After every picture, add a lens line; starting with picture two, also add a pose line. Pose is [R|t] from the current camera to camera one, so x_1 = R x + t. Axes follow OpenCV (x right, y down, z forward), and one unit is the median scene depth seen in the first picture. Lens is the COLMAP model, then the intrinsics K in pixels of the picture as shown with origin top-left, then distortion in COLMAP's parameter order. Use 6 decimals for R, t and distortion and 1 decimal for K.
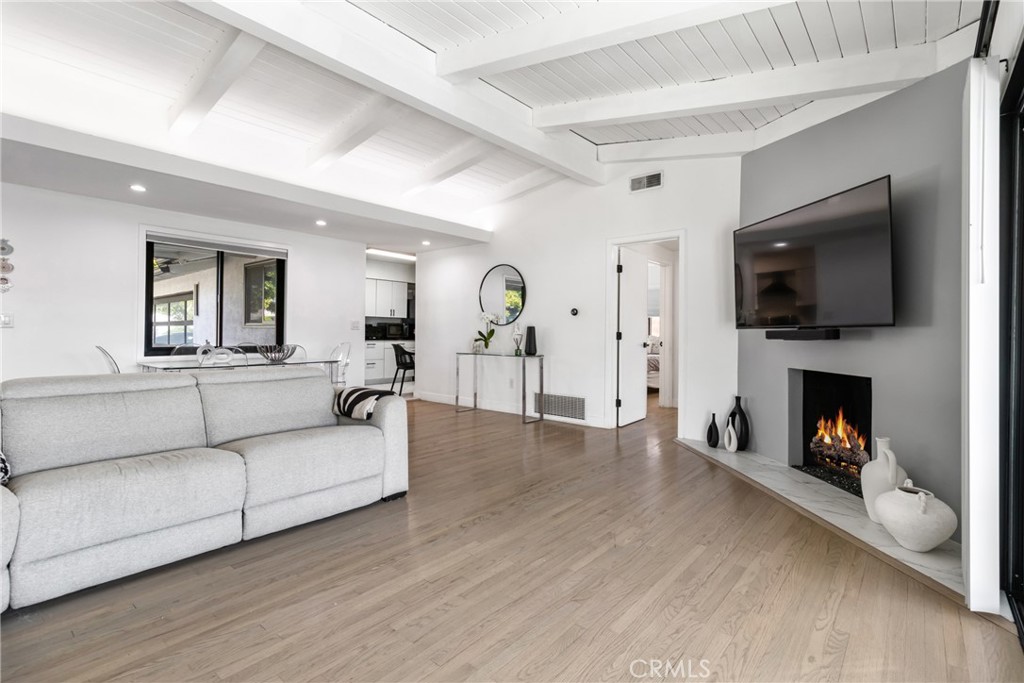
lens RADIAL K [[460.9, 0, 504.4], [0, 460.9, 332.4], [0, 0, 1]] dist [0.000918, 0.000292]
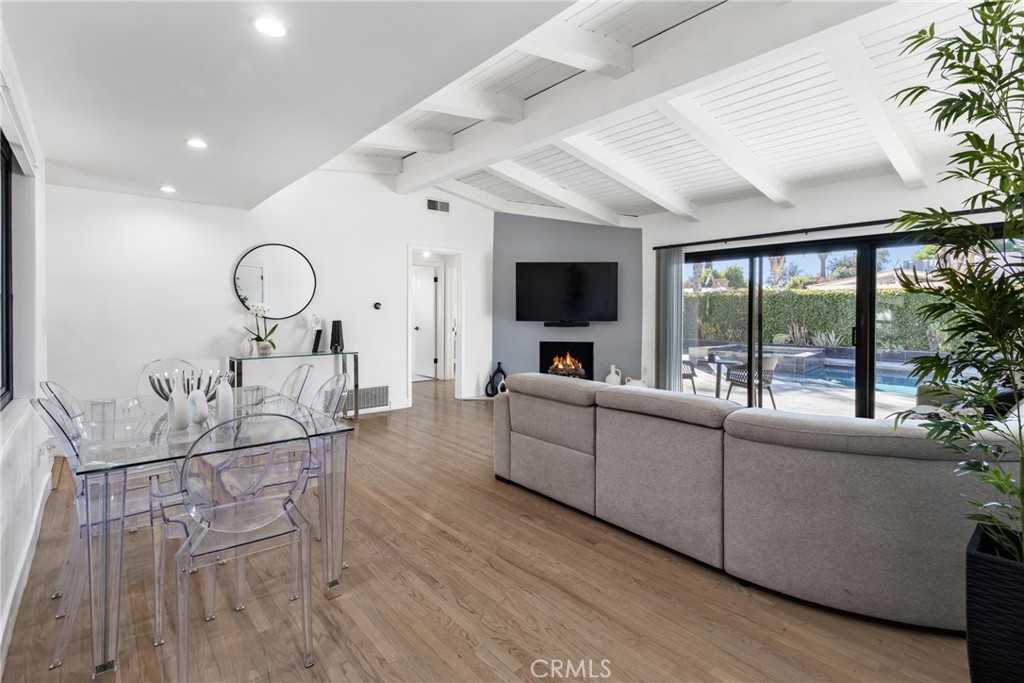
lens RADIAL K [[498.3, 0, 489.7], [0, 498.3, 316.7], [0, 0, 1]] dist [0.003801, -0.000228]
pose [[0.158034, -0.025248, 0.987111, -1.371977], [0.000183, 0.999674, 0.025540, -0.072229], [-0.987434, -0.003856, 0.157987, 0.845913]]
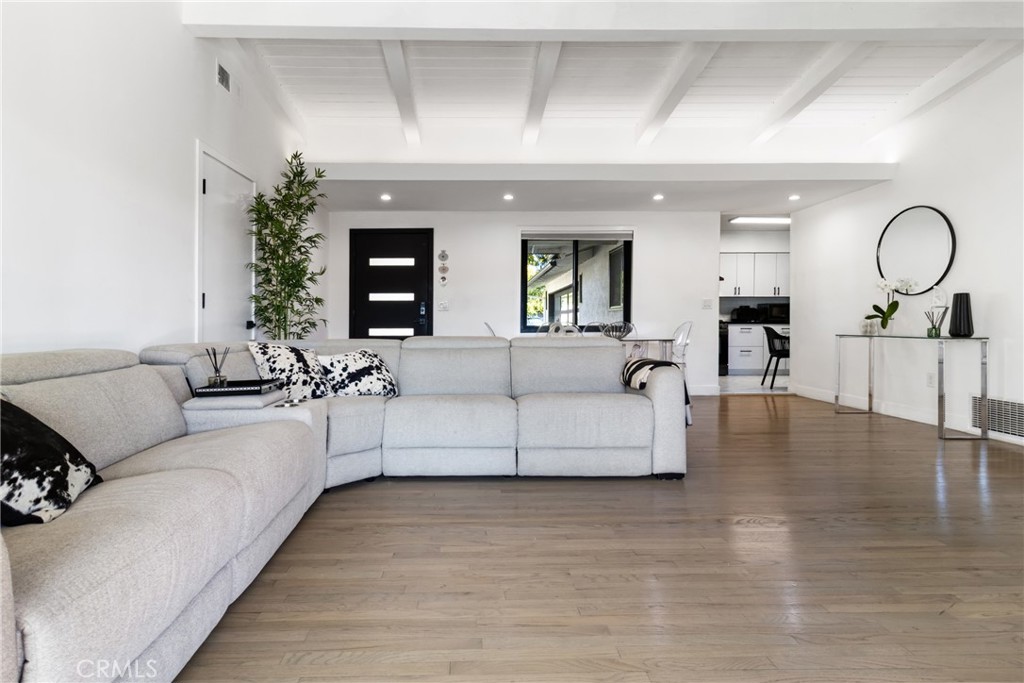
lens RADIAL K [[498.3, 0, 493.0], [0, 498.3, 320.6], [0, 0, 1]] dist [0.003801, -0.000228]
pose [[0.676295, -0.013388, -0.736509, 0.204667], [0.008441, 0.999910, -0.010425, 0.043689], [0.736582, 0.000833, 0.676347, 0.059269]]
